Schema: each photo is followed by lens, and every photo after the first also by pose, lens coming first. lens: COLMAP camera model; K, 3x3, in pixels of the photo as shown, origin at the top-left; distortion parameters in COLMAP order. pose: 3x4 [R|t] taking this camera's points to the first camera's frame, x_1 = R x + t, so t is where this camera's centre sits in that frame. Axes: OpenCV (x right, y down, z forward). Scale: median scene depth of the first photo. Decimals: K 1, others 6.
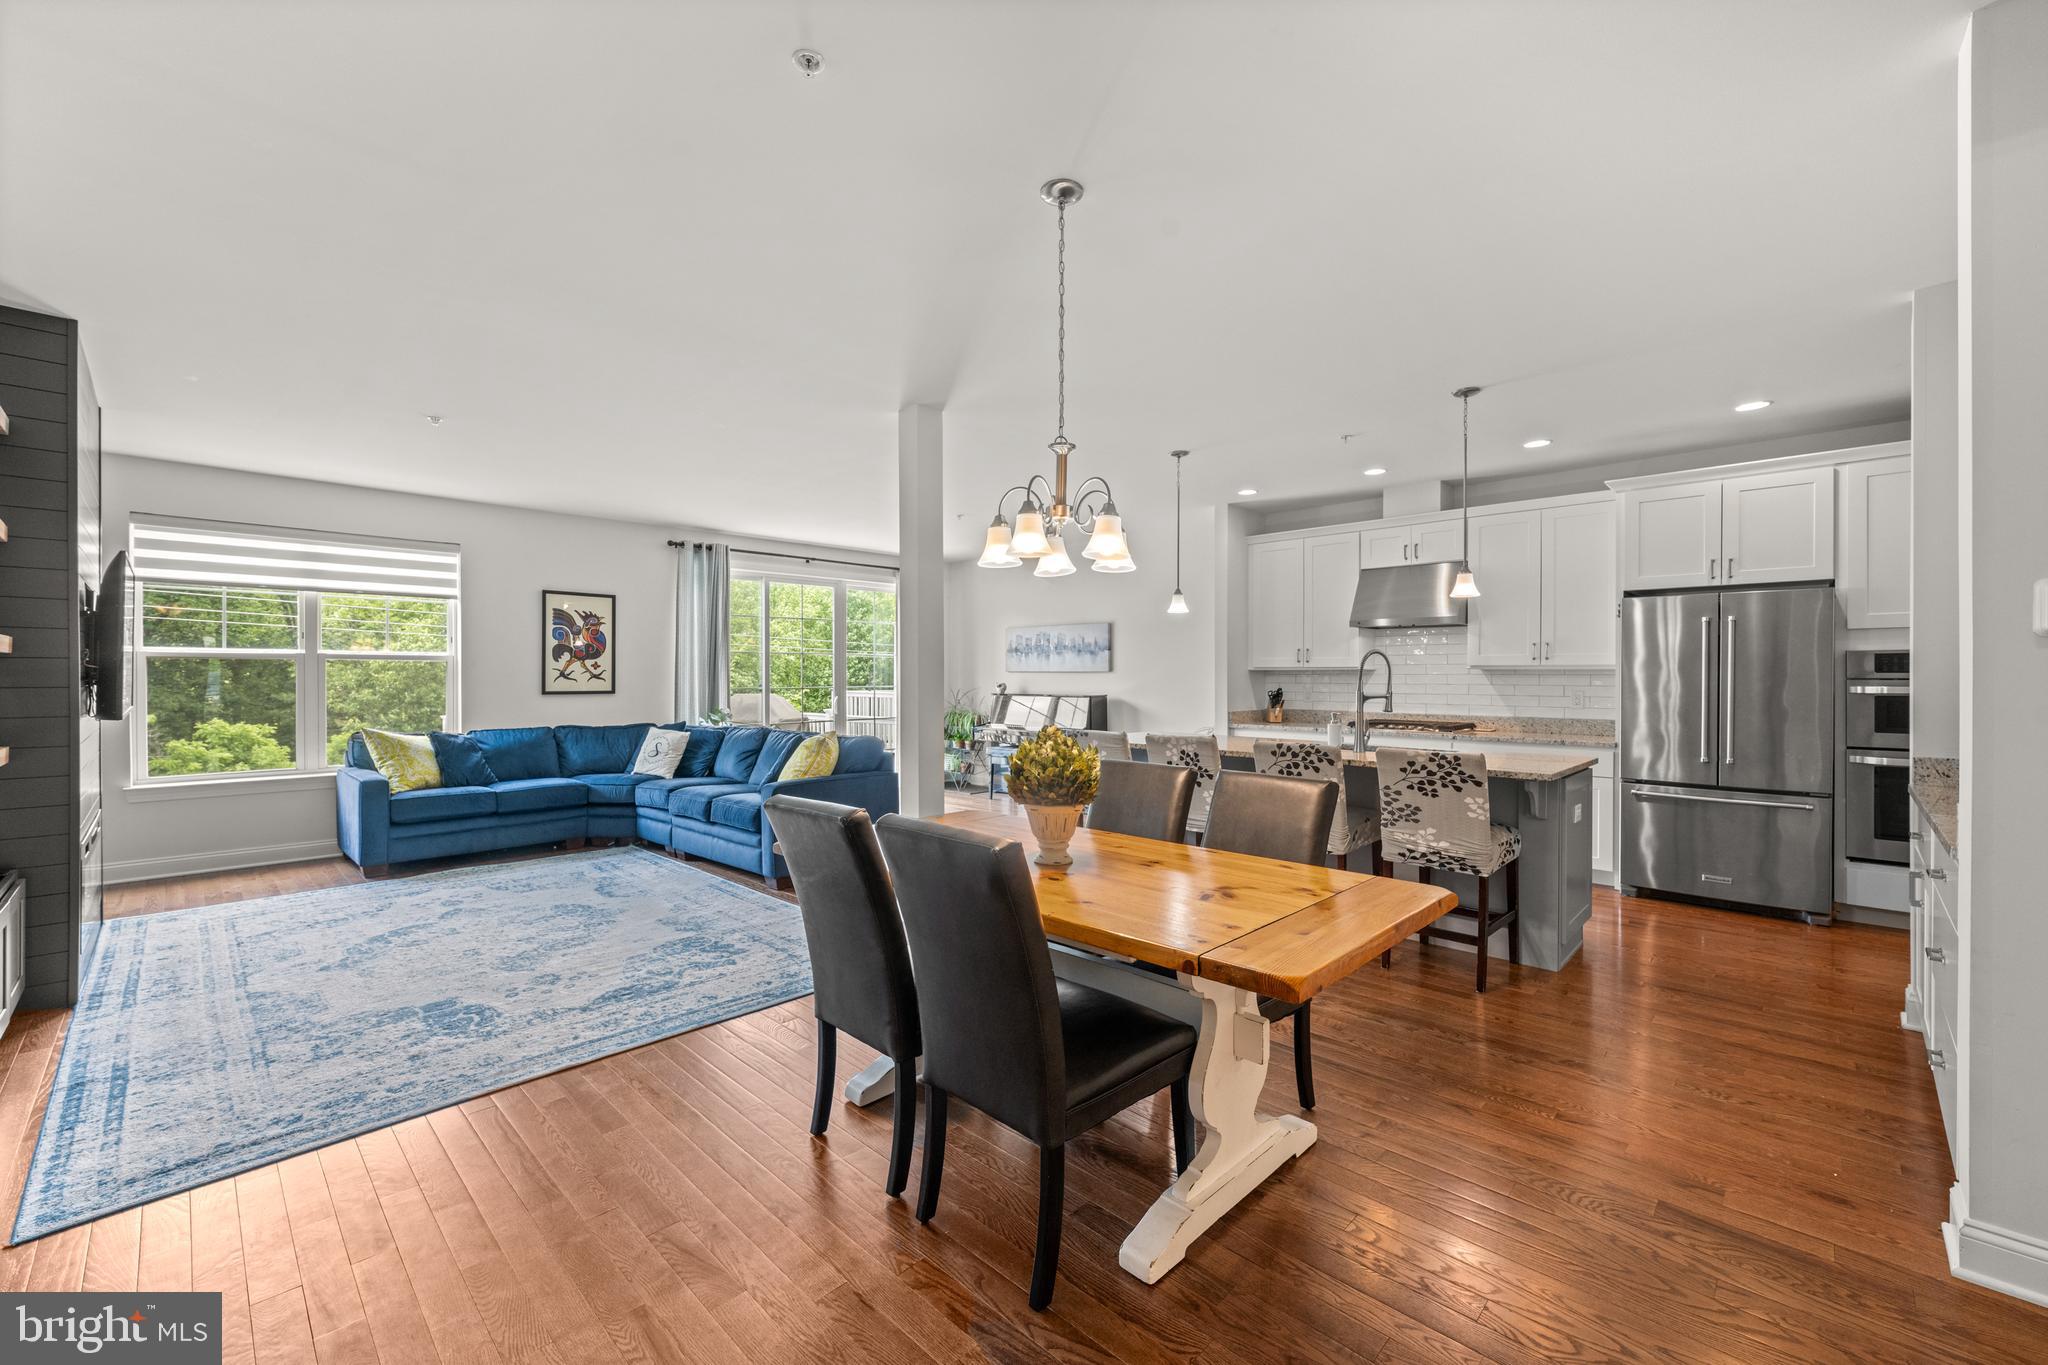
lens RADIAL K [[814.8, 0, 1020.5], [0, 814.8, 678.0], [0, 0, 1]] dist [-0.001350, 0.000185]
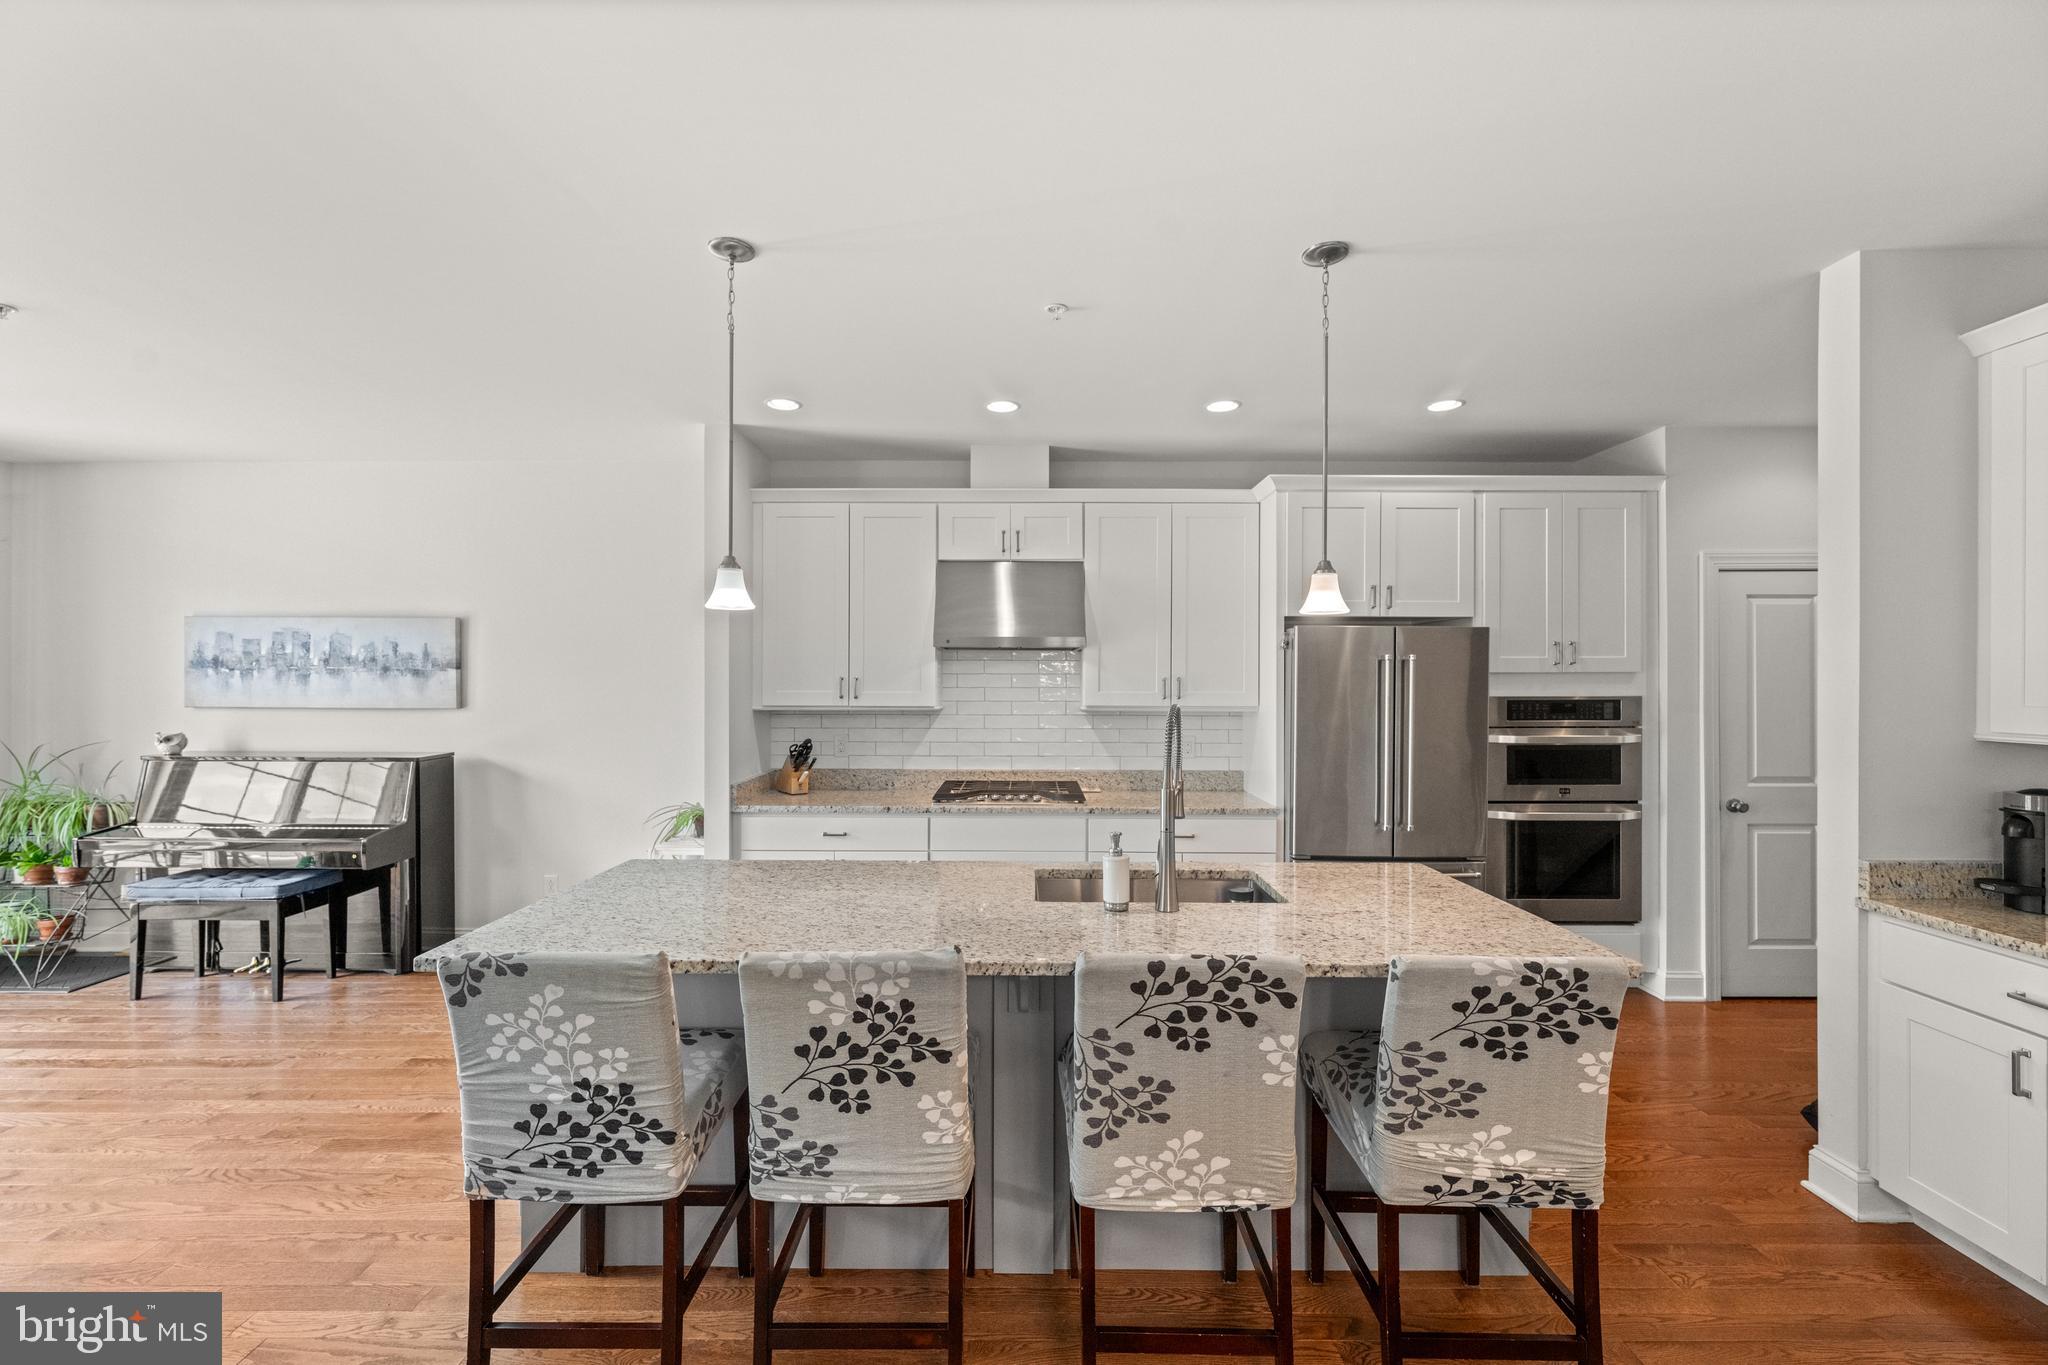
lens RADIAL K [[825.3, 0, 1016.3], [0, 825.3, 678.0], [0, 0, 1]] dist [-0.000928, 0.000453]
pose [[0.720214, 0.002342, 0.693748, -0.004474], [0.000612, 0.999992, -0.004011, -0.037662], [-0.693752, 0.003313, 0.720206, 0.519014]]
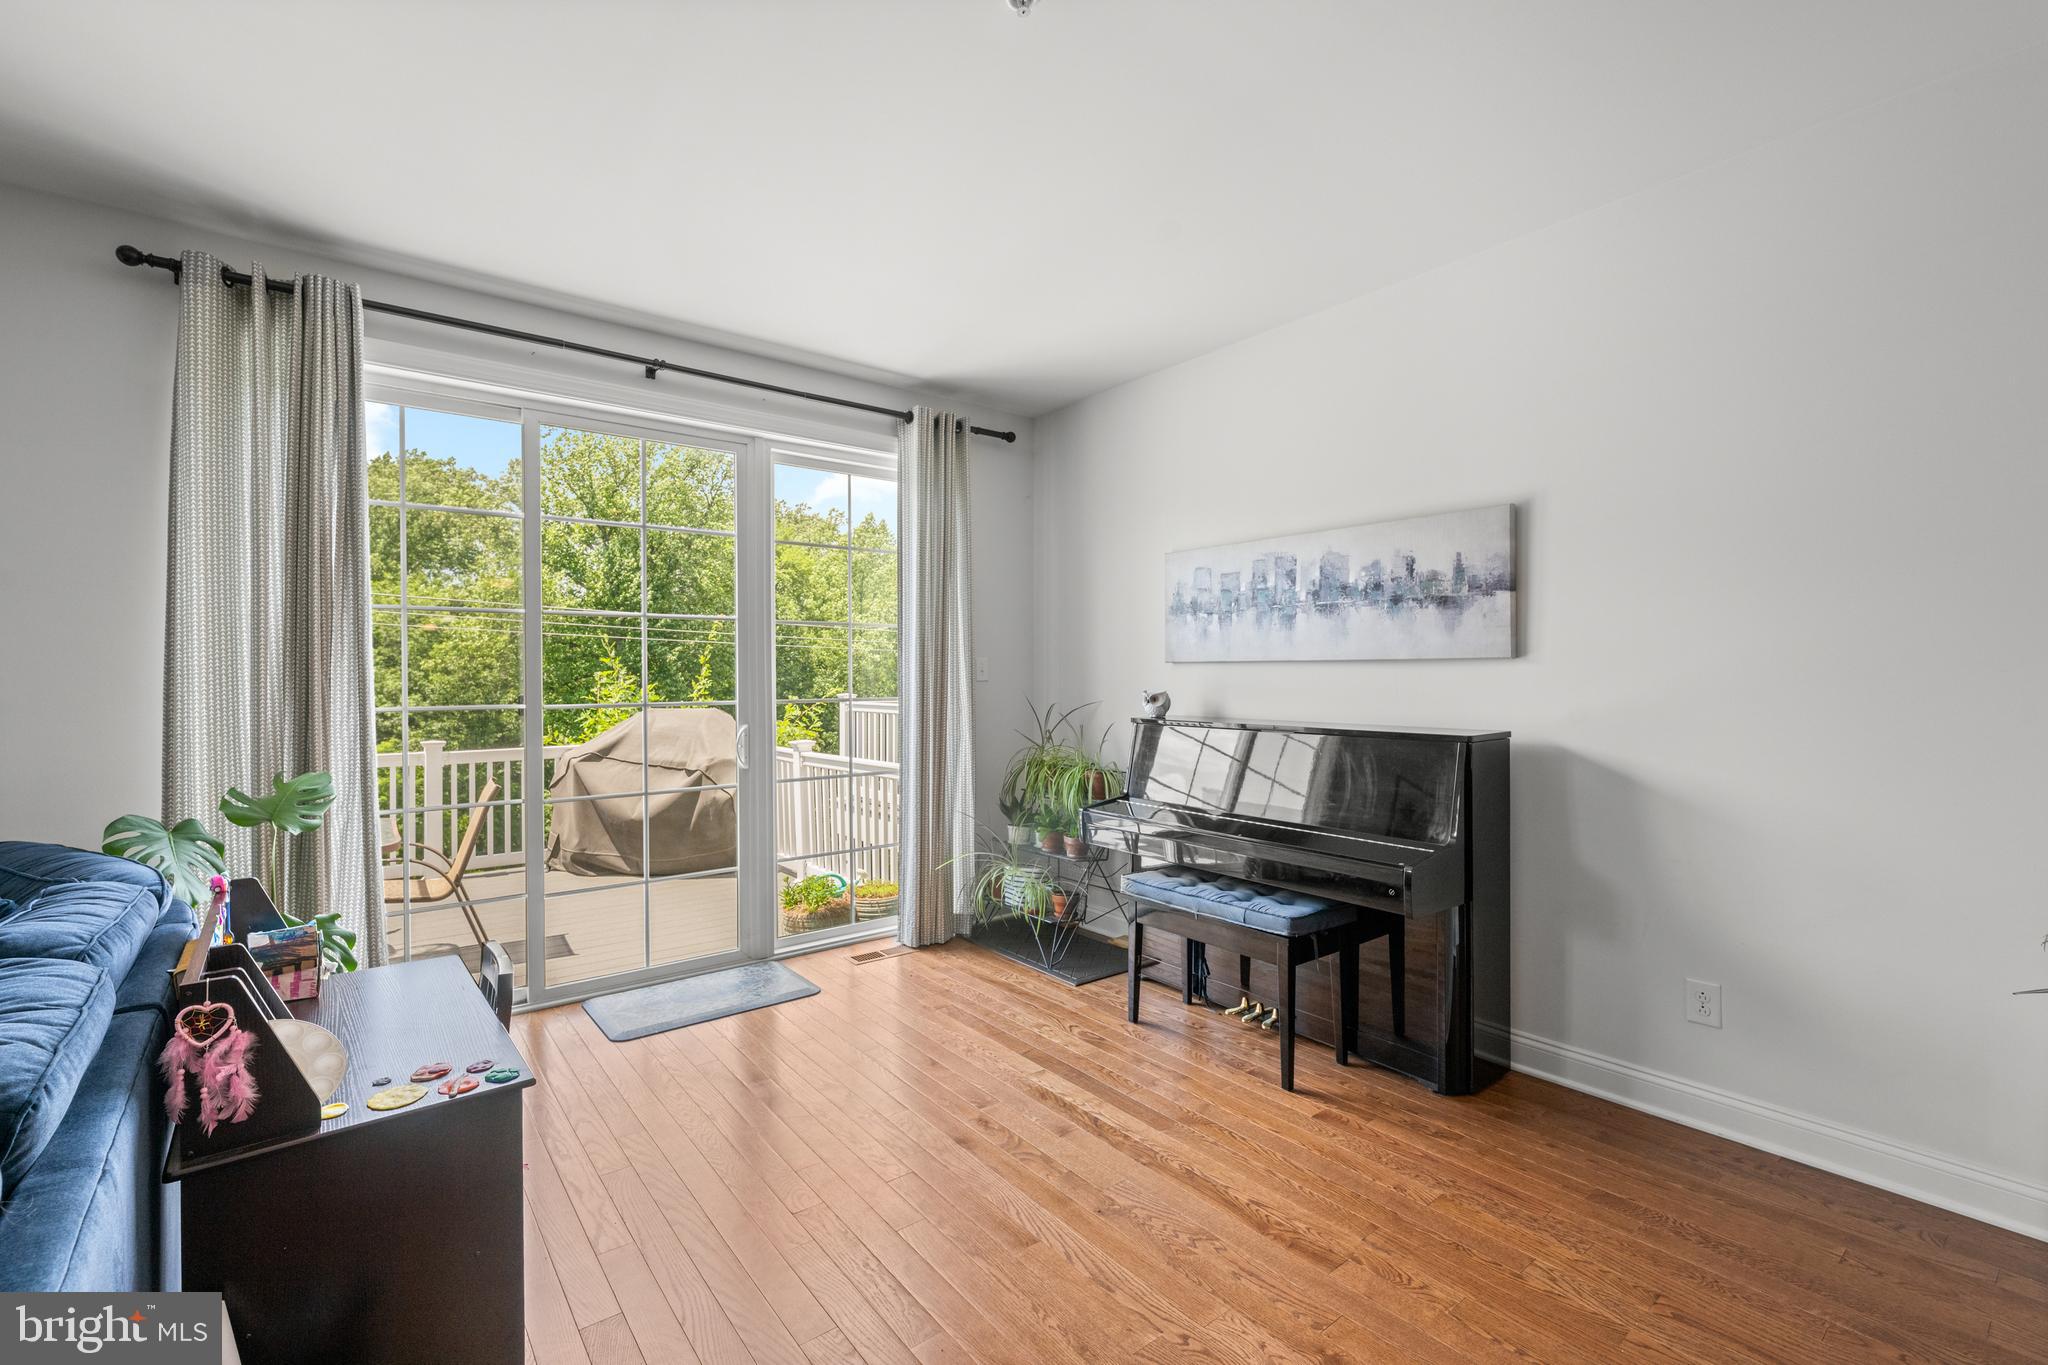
lens RADIAL K [[881.3, 0, 1017.8], [0, 881.3, 682.6], [0, 0, 1]] dist [-0.000782, -0.000131]
pose [[0.990740, -0.000942, -0.135770, -0.051734], [0.001476, 0.999992, 0.003834, 0.000237], [0.135765, -0.003999, 0.990733, 0.933209]]
